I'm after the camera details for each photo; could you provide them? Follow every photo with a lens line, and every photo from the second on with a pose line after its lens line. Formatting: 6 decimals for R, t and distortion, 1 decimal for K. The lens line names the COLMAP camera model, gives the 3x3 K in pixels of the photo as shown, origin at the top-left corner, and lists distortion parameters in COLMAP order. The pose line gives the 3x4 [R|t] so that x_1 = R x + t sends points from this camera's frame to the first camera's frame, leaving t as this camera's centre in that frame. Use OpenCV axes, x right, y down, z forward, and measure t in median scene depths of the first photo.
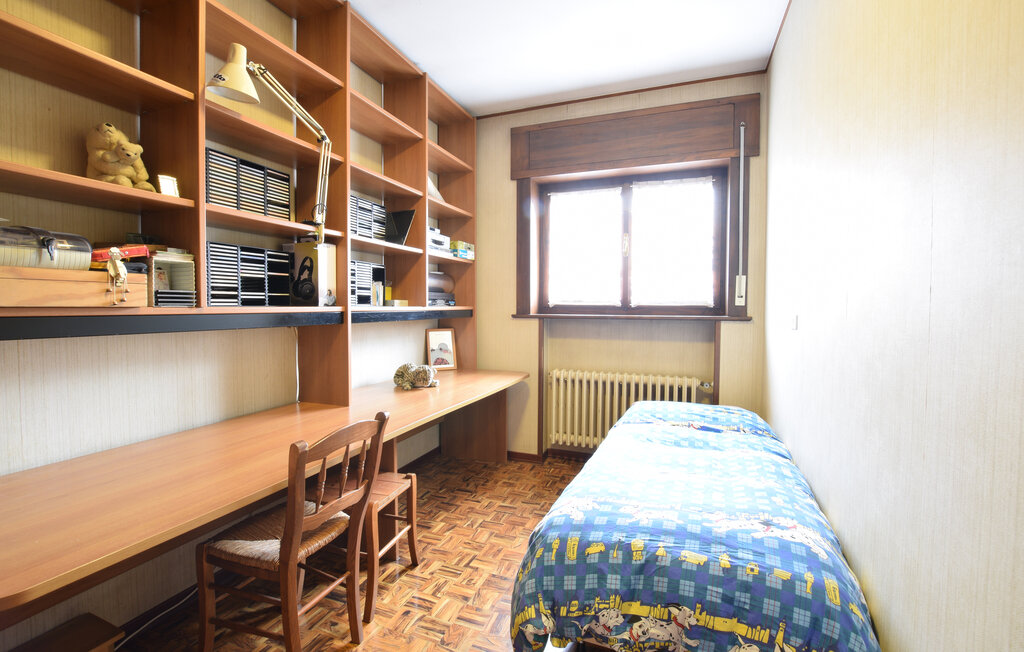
lens RADIAL K [[458.7, 0, 500.9], [0, 458.7, 298.5], [0, 0, 1]] dist [-0.028787, -0.000042]
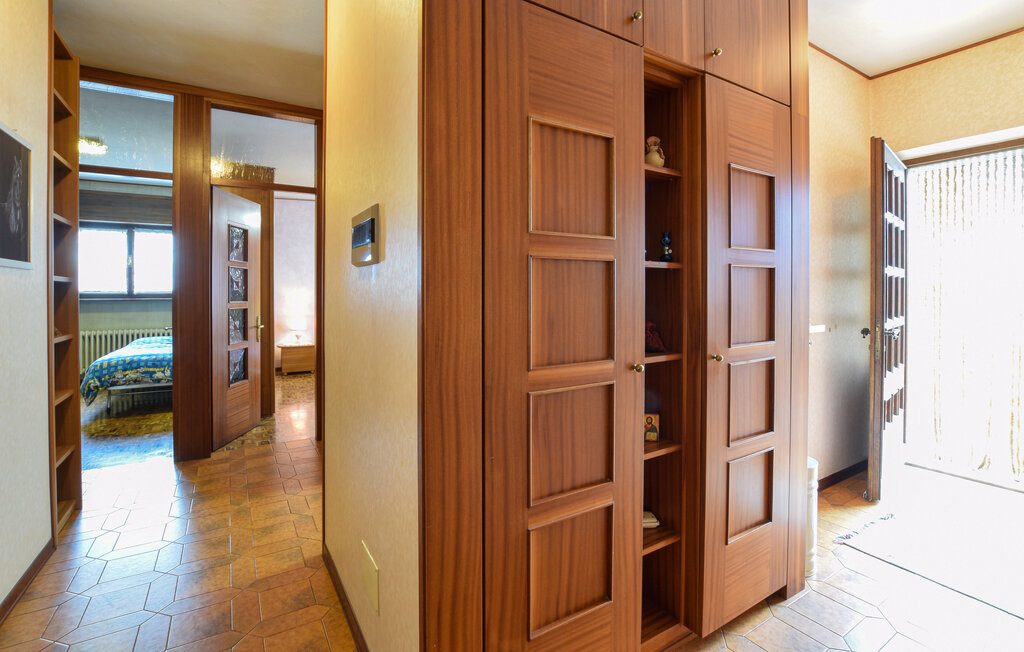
lens RADIAL K [[458.7, 0, 500.9], [0, 458.7, 298.5], [0, 0, 1]] dist [-0.028787, -0.000042]
pose [[0.599952, -0.014406, 0.799906, -0.767000], [-0.007886, 0.999683, 0.023919, -0.054255], [-0.799997, -0.020658, 0.599648, -3.487271]]
